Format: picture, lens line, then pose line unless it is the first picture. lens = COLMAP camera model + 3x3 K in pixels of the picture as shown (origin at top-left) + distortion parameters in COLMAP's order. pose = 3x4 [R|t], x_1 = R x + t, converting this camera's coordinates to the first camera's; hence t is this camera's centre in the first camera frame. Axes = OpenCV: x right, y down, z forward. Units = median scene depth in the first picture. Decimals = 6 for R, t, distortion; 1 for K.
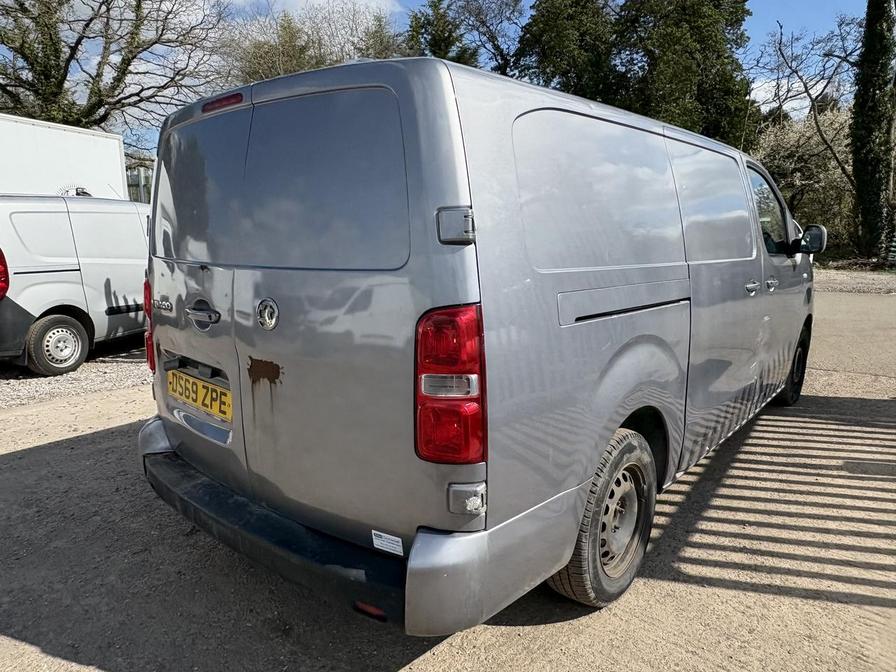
lens RADIAL K [[608.0, 0, 443.7], [0, 608.0, 336.0], [0, 0, 1]] dist [0.001198, -0.002282]
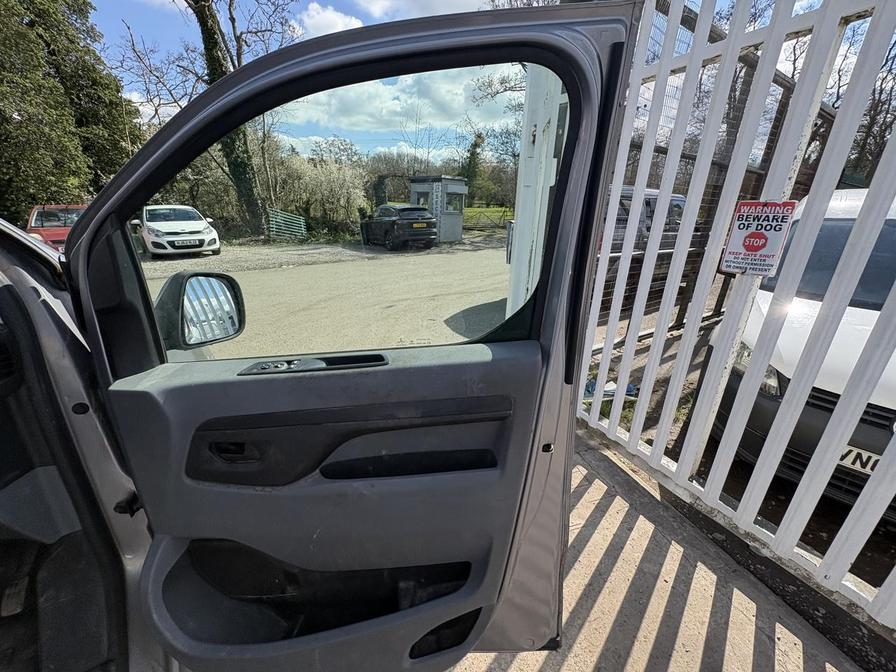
lens RADIAL K [[356.2, 0, 449.8], [0, 356.2, 338.6], [0, 0, 1]] dist [0.000087, -0.000080]
pose [[0.463069, -0.294797, 0.835860, 0.125158], [0.148527, 0.955540, 0.254722, -0.042649], [-0.873789, 0.006194, 0.486266, 0.185426]]
